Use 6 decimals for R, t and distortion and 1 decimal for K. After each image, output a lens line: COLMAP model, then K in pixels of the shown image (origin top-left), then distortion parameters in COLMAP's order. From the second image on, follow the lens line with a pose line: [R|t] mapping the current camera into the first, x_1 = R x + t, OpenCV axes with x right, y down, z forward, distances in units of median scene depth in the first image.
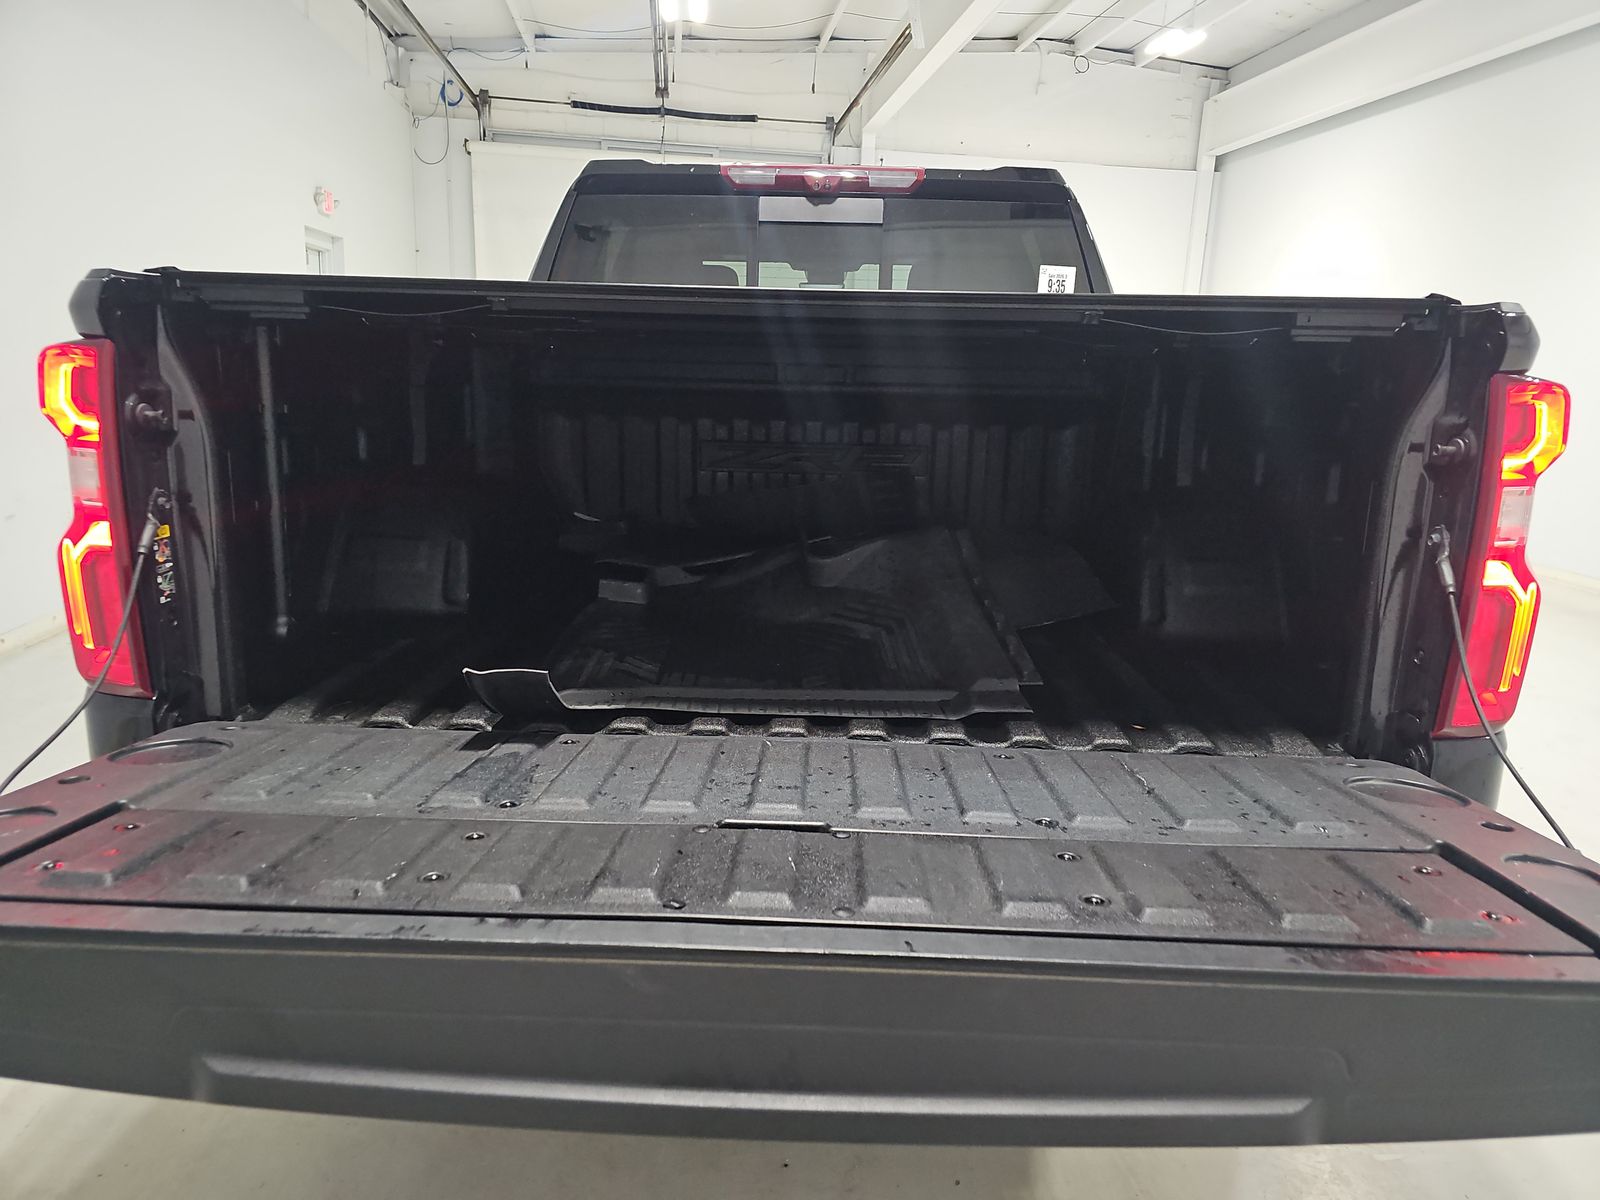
lens RADIAL K [[1042.3, 0, 808.0], [0, 1042.3, 592.2], [0, 0, 1]] dist [0.015954, -0.008720]
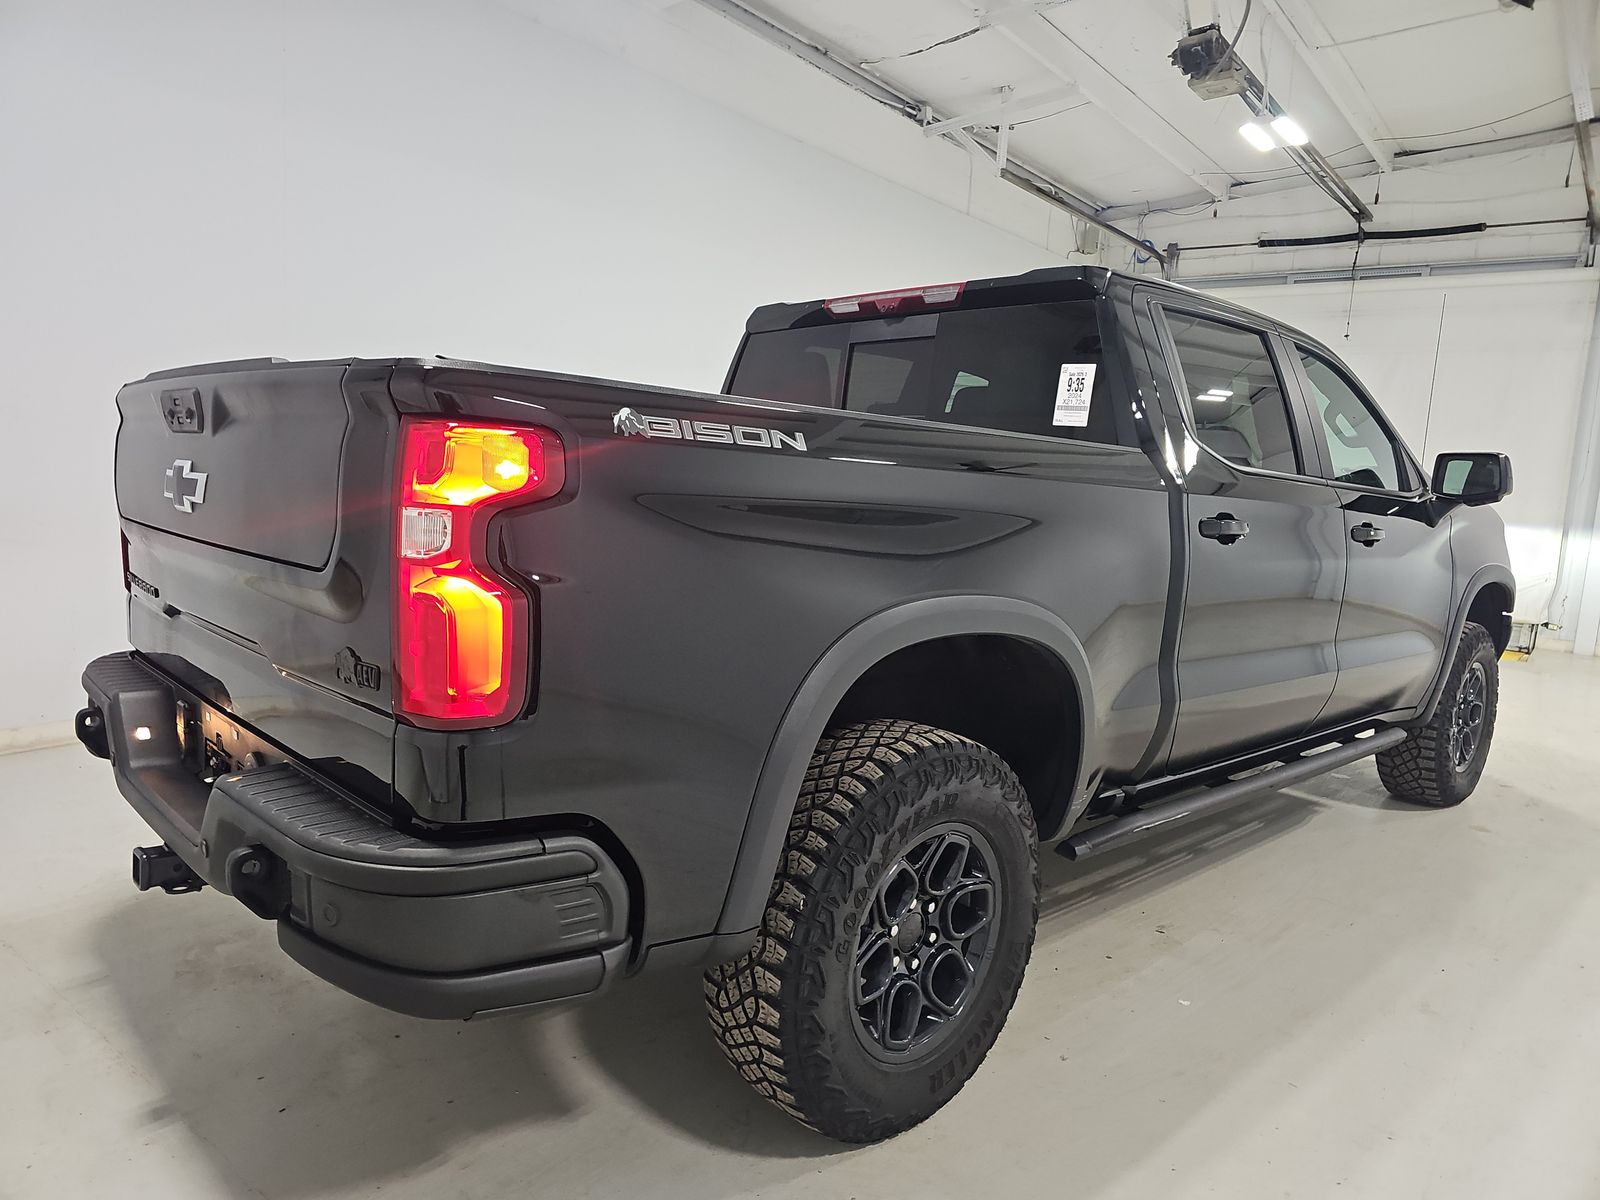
lens RADIAL K [[1042.3, 0, 803.5], [0, 1042.3, 603.1], [0, 0, 1]] dist [0.015954, -0.008720]
pose [[0.699217, 0.097046, -0.708292, 0.234210], [-0.185279, 0.981492, -0.048427, -0.003057], [0.690484, 0.165092, 0.704256, 0.063380]]
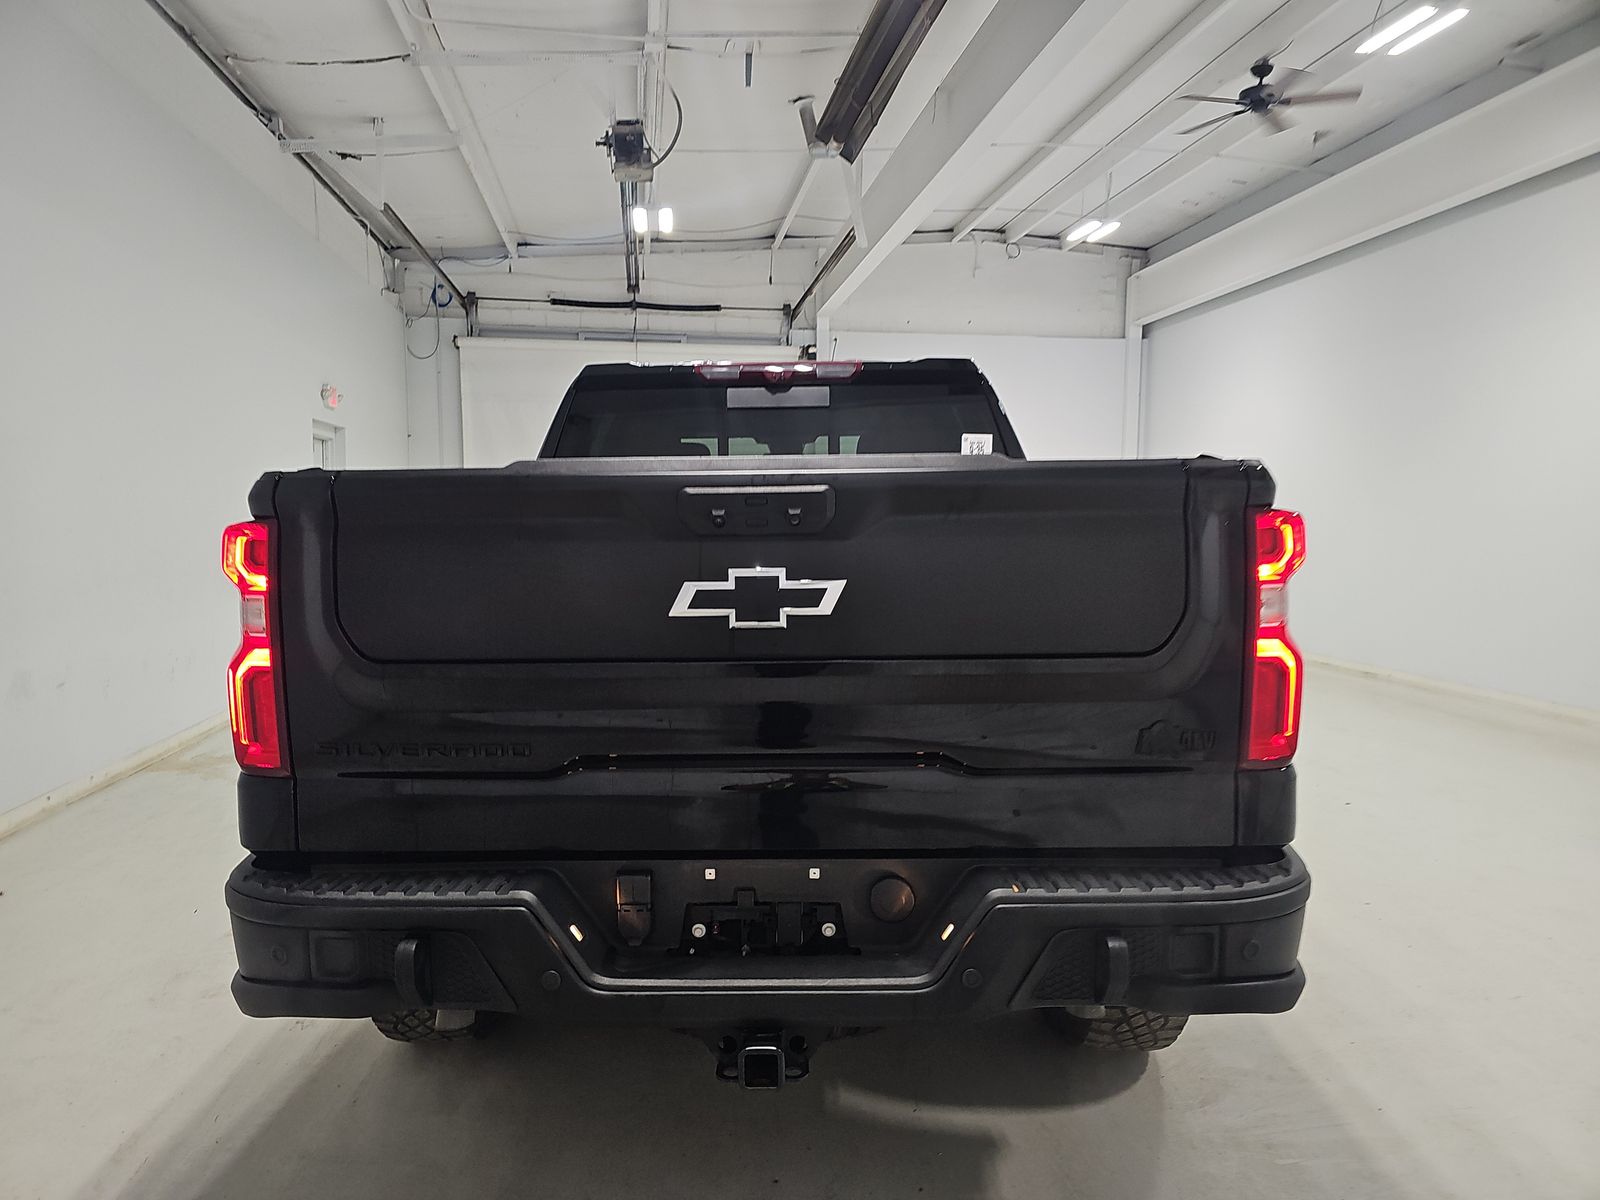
lens RADIAL K [[1042.3, 0, 793.3], [0, 1042.3, 611.3], [0, 0, 1]] dist [0.015954, -0.008720]
pose [[0.999194, -0.037971, 0.013039, 0.001486], [0.039371, 0.990319, -0.133112, 0.012632], [-0.007858, 0.133519, 0.991015, -0.050342]]
